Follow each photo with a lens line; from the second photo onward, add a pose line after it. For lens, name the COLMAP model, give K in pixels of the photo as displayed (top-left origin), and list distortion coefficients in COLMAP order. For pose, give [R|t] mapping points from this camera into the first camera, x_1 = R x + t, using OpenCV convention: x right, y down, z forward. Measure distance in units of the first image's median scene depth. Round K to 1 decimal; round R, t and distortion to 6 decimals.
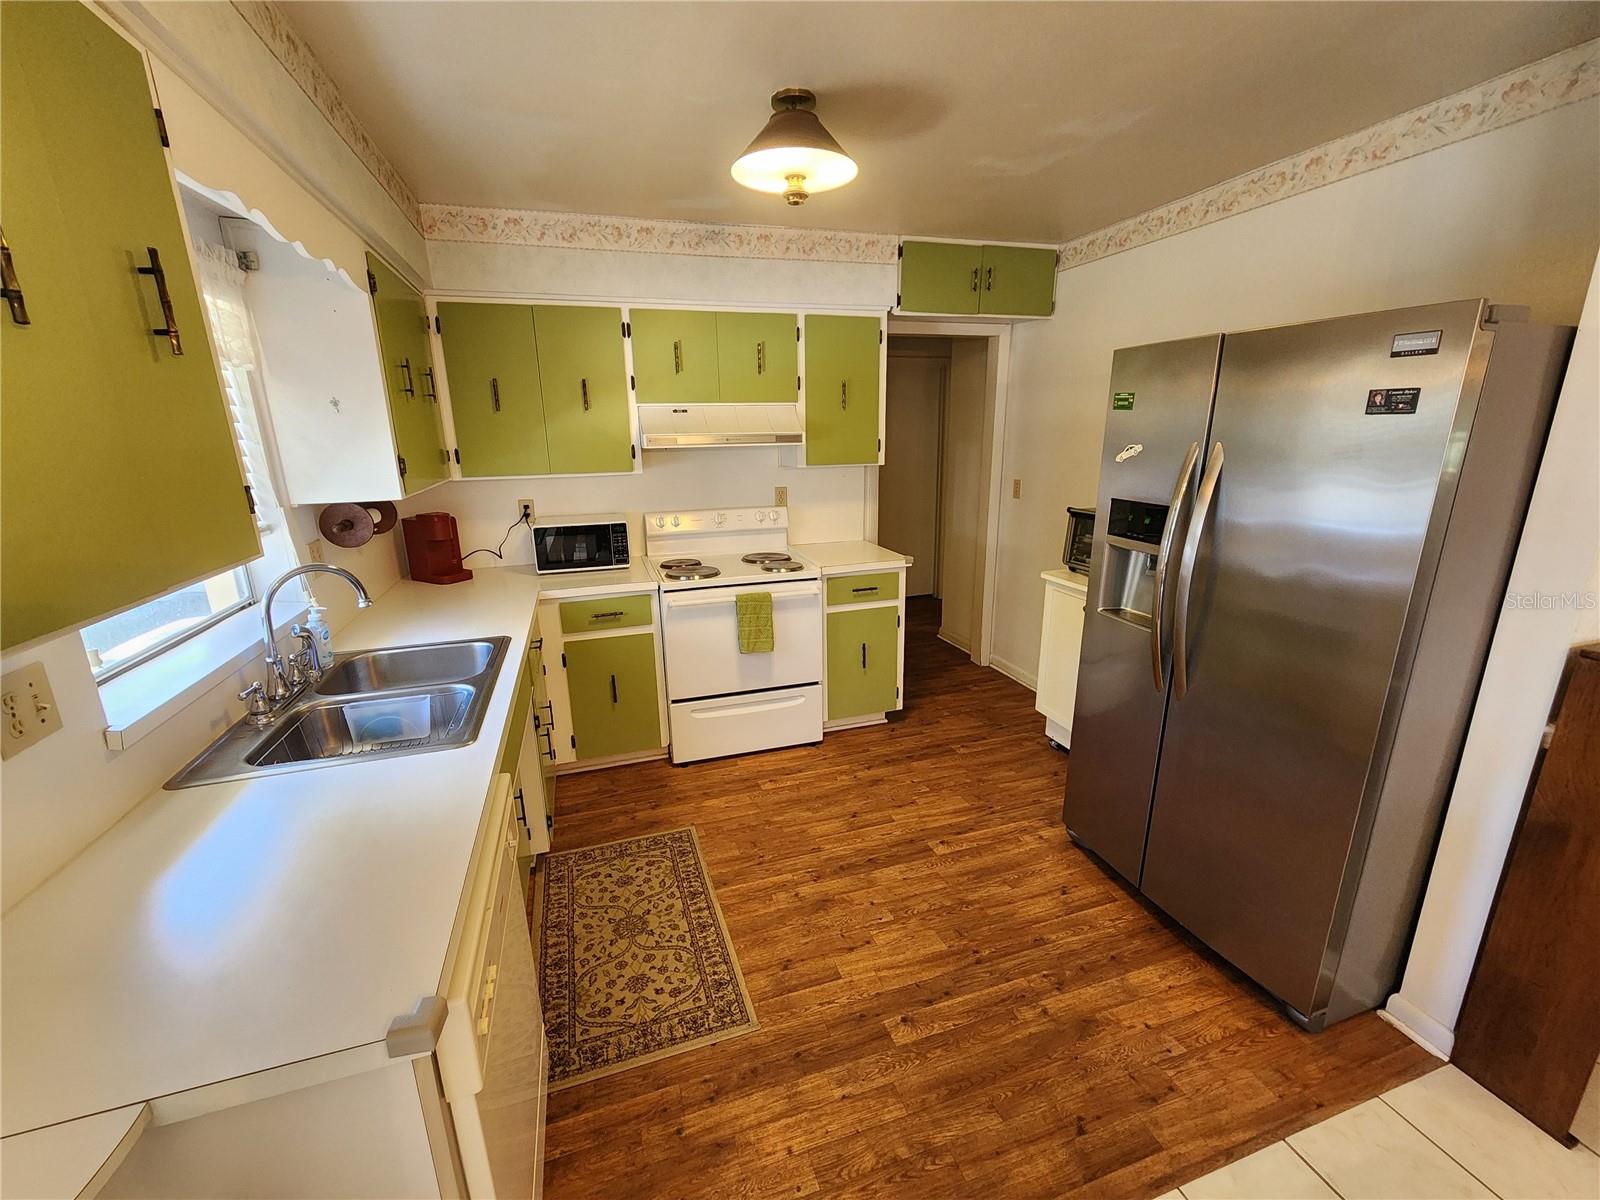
lens RADIAL K [[656.9, 0, 793.8], [0, 656.9, 601.7], [0, 0, 1]] dist [-0.001659, 0.000481]
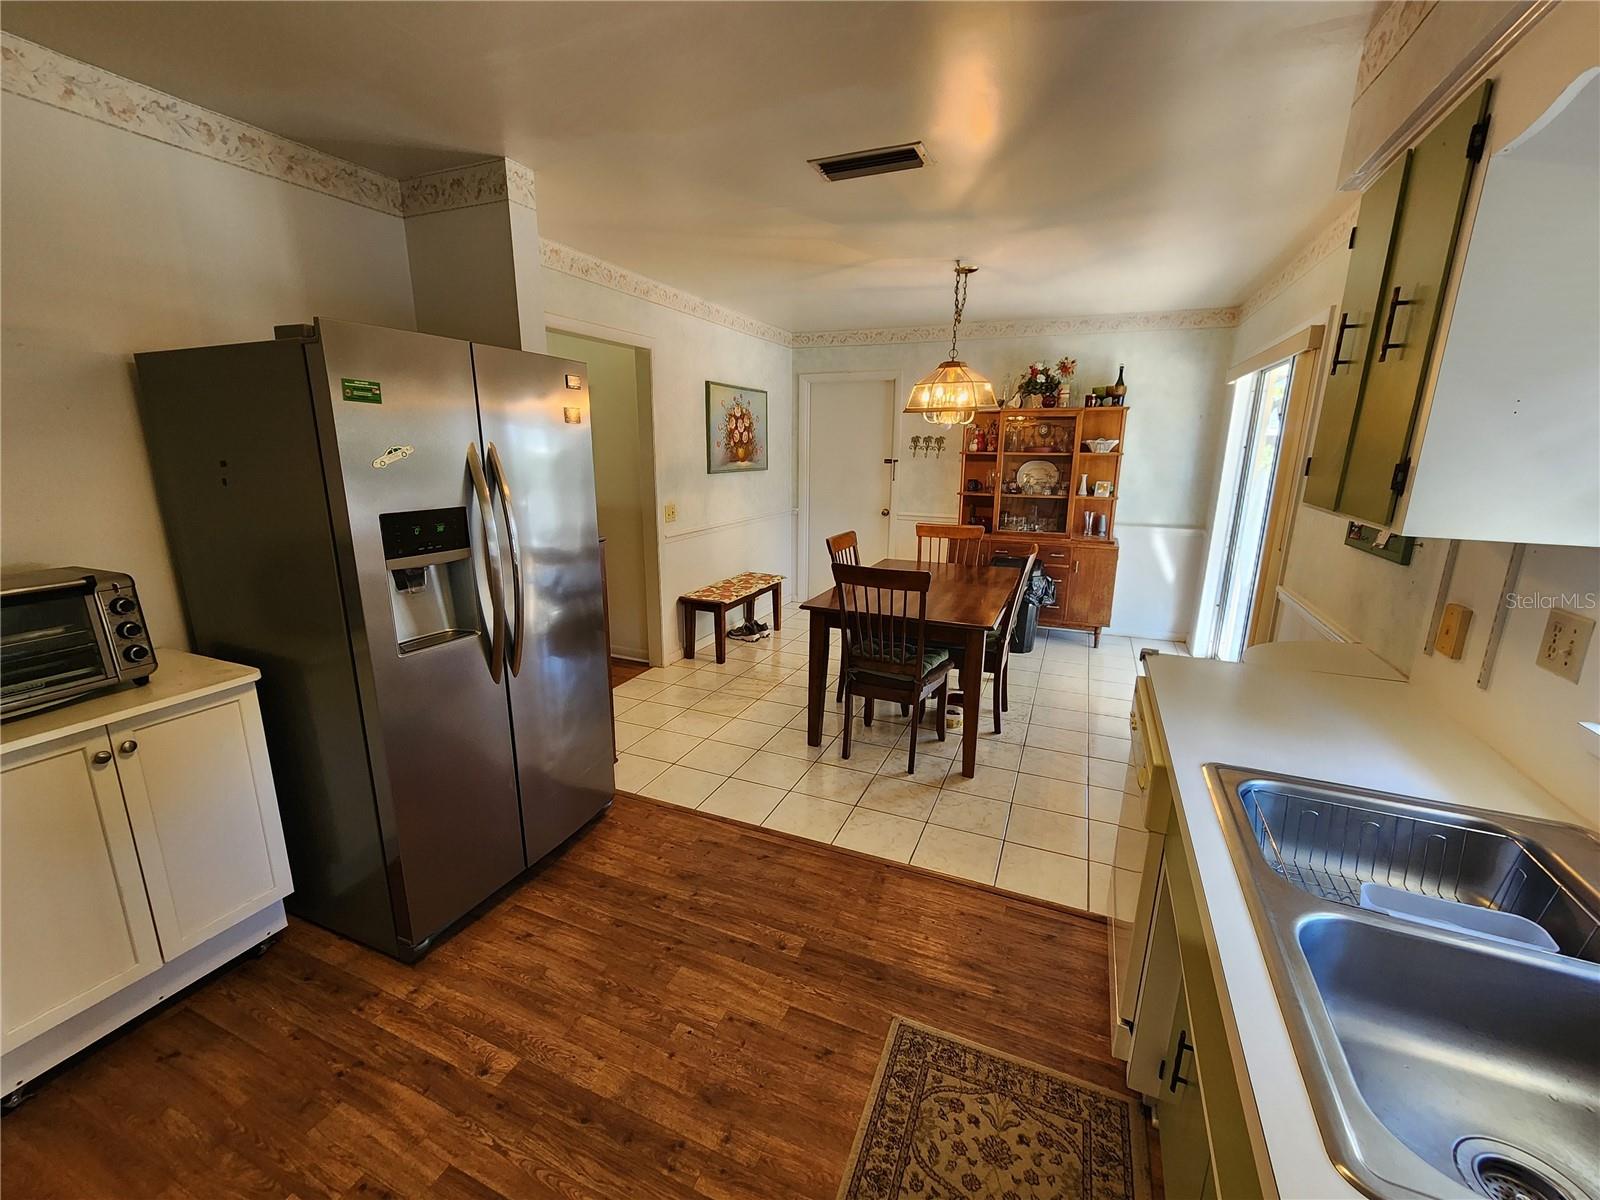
lens RADIAL K [[656.9, 0, 797.0], [0, 656.9, 600.1], [0, 0, 1]] dist [-0.001659, 0.000481]
pose [[-0.753013, -0.143127, 0.642251, -0.378522], [0.173507, 0.898322, 0.403624, -0.271785], [-0.634718, 0.415369, -0.651615, 1.135654]]
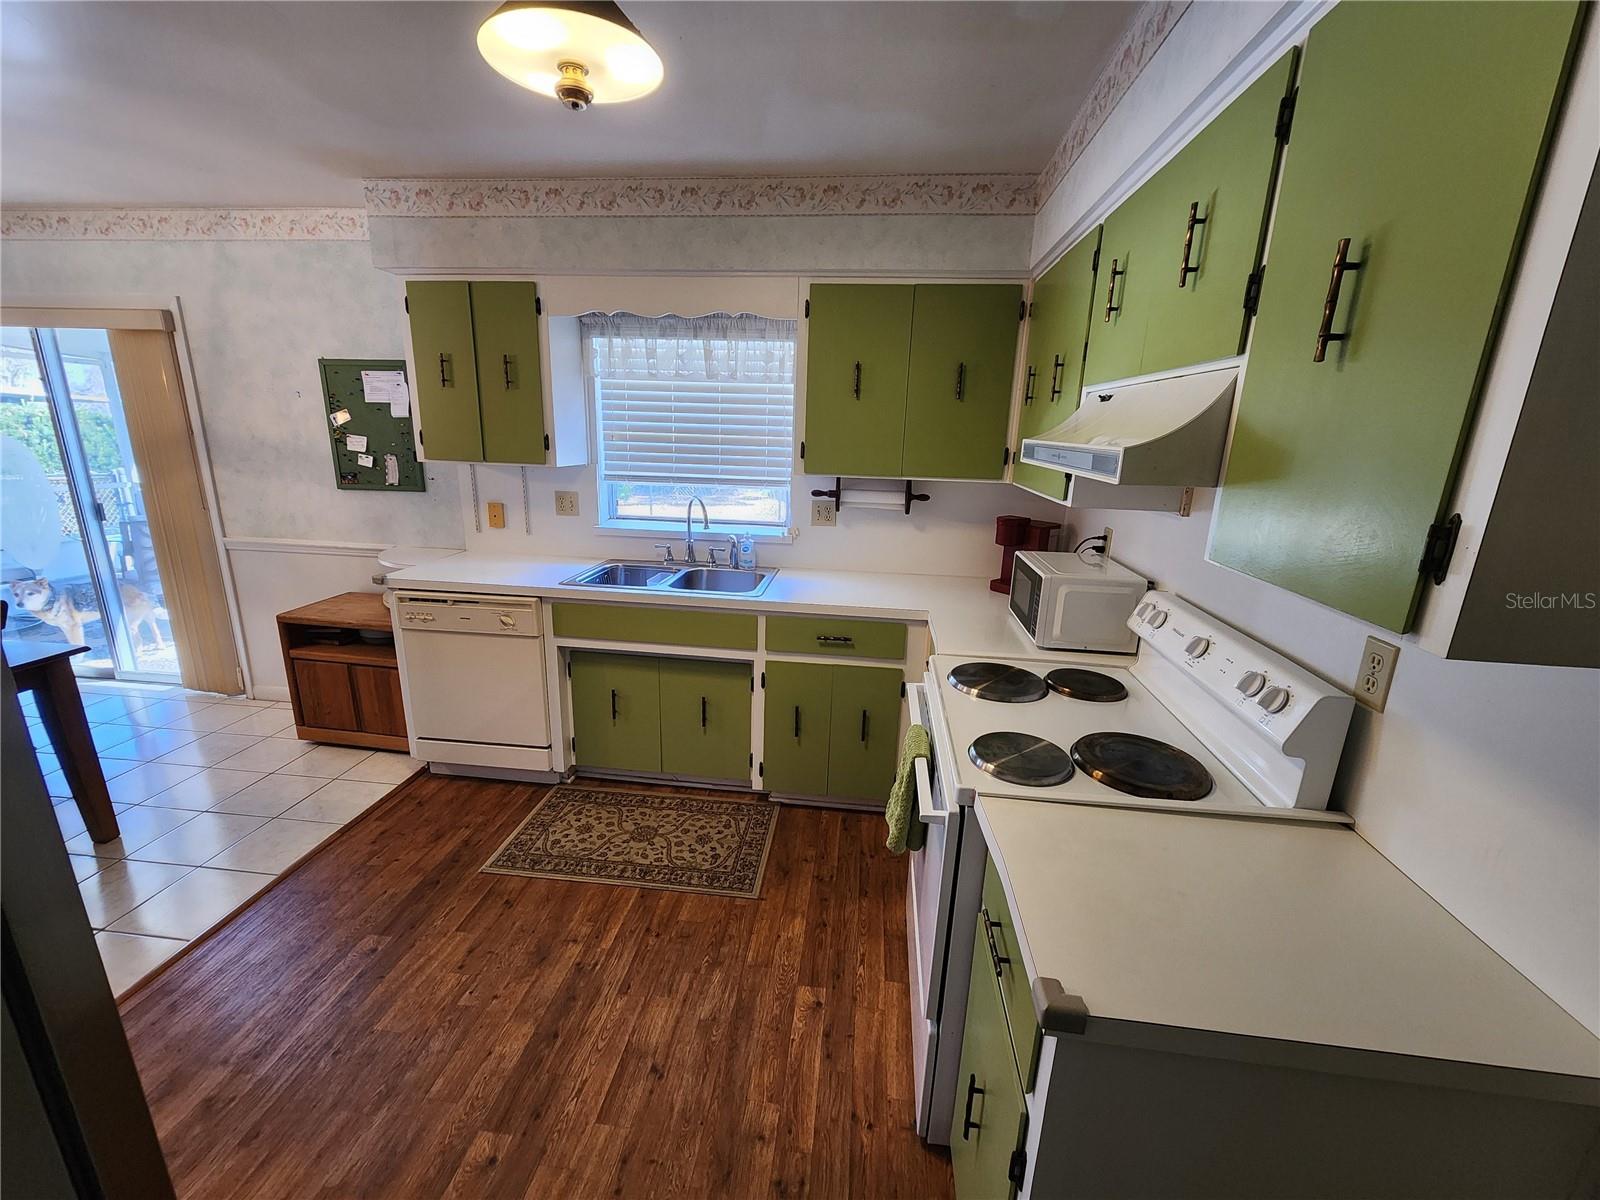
lens RADIAL K [[656.9, 0, 799.9], [0, 656.9, 602.4], [0, 0, 1]] dist [-0.001659, 0.000481]
pose [[-0.405338, 0.240196, -0.882047, 0.548474], [-0.257253, 0.895902, 0.362188, -0.363042], [0.877224, 0.373718, -0.301352, 1.342573]]
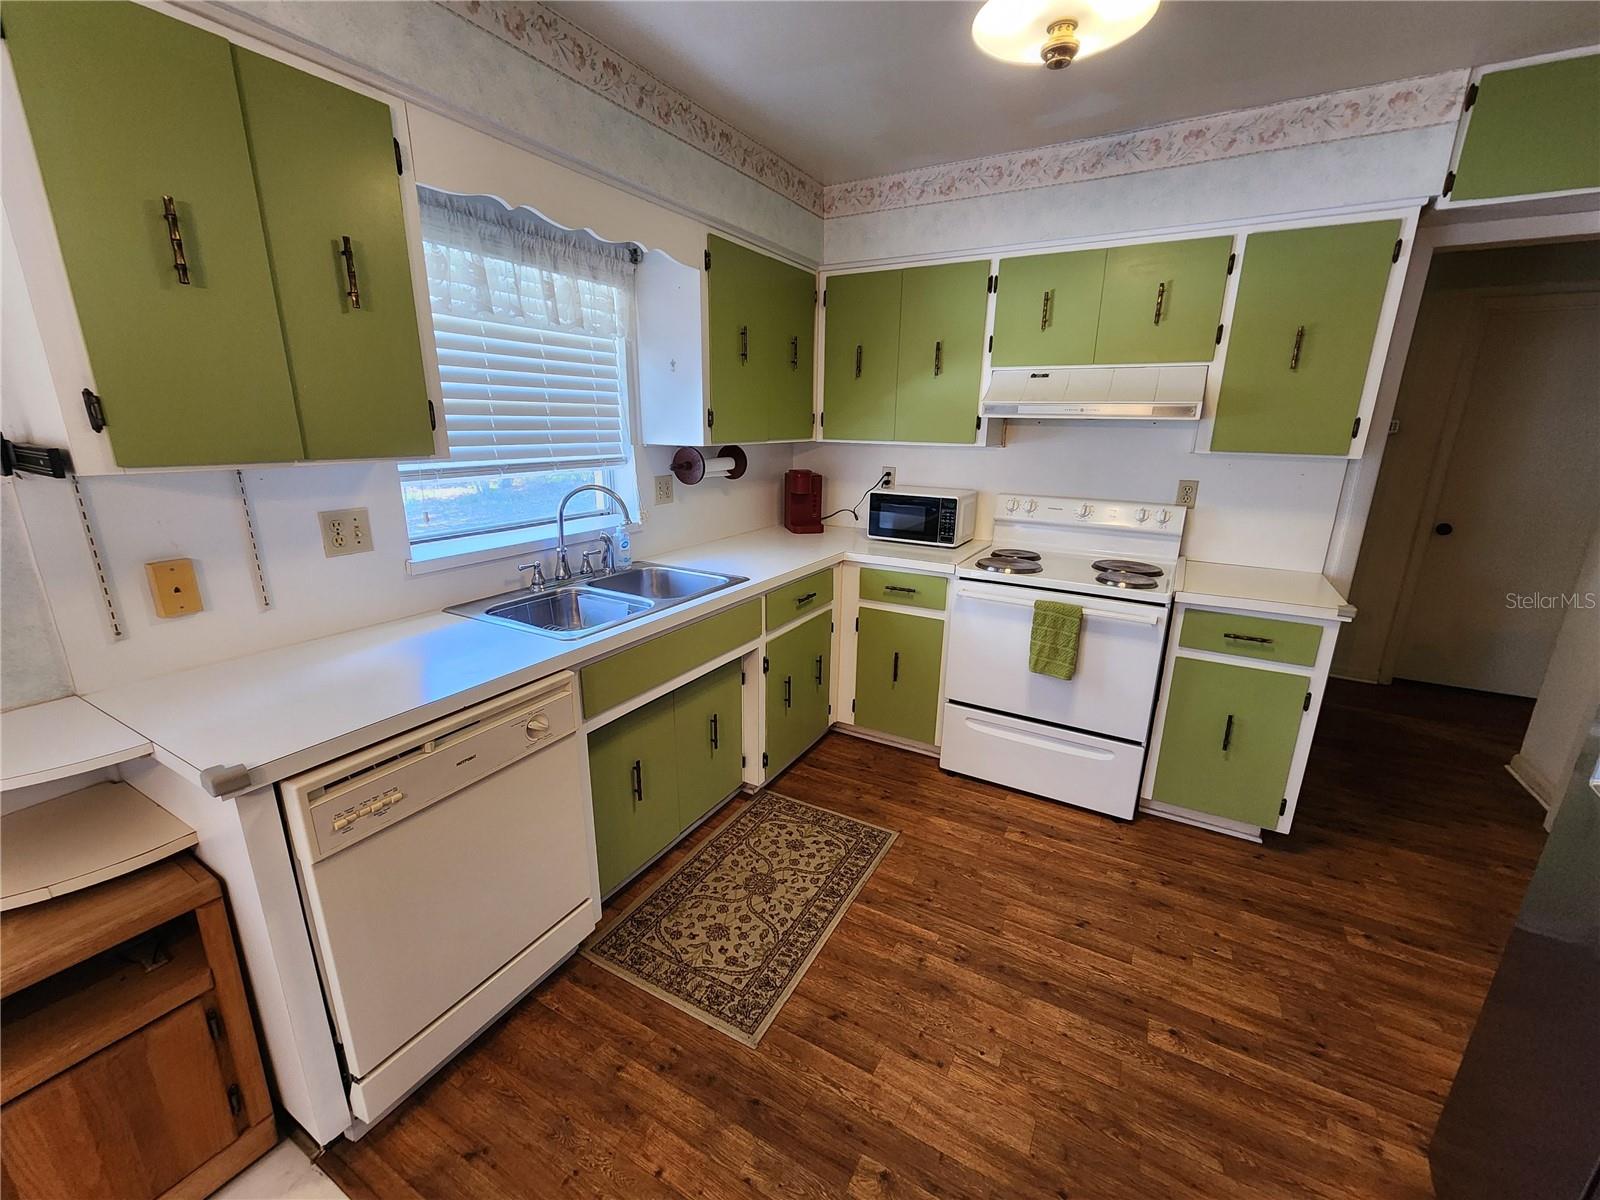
lens RADIAL K [[656.9, 0, 798.8], [0, 656.9, 601.9], [0, 0, 1]] dist [-0.001659, 0.000481]
pose [[0.677112, 0.222433, -0.701458, 0.368344], [-0.213057, 0.971654, 0.102451, -0.036365], [0.704363, 0.080080, 0.705309, 0.276177]]
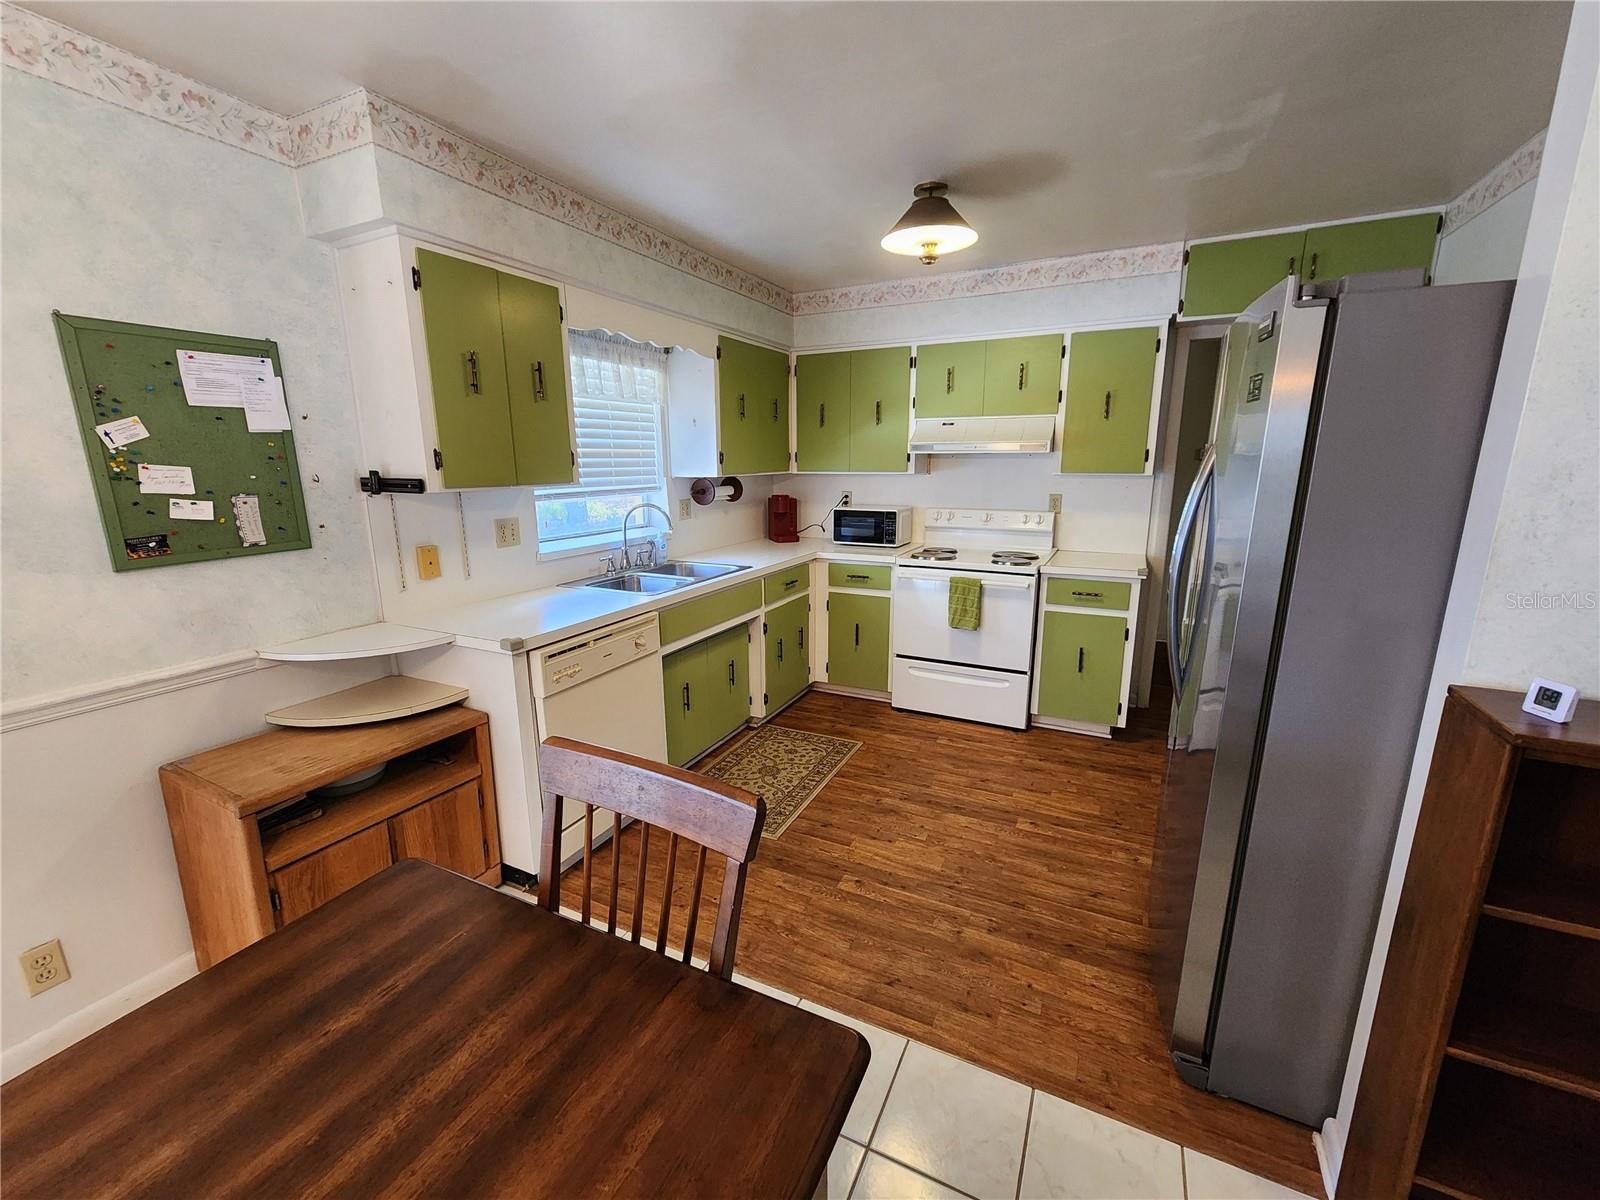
lens RADIAL K [[656.9, 0, 797.4], [0, 656.9, 598.2], [0, 0, 1]] dist [-0.001659, 0.000481]
pose [[0.718264, 0.158051, -0.677581, 0.673080], [-0.184955, 0.982191, 0.033044, 0.051860], [0.670737, 0.101588, 0.734705, -0.068880]]
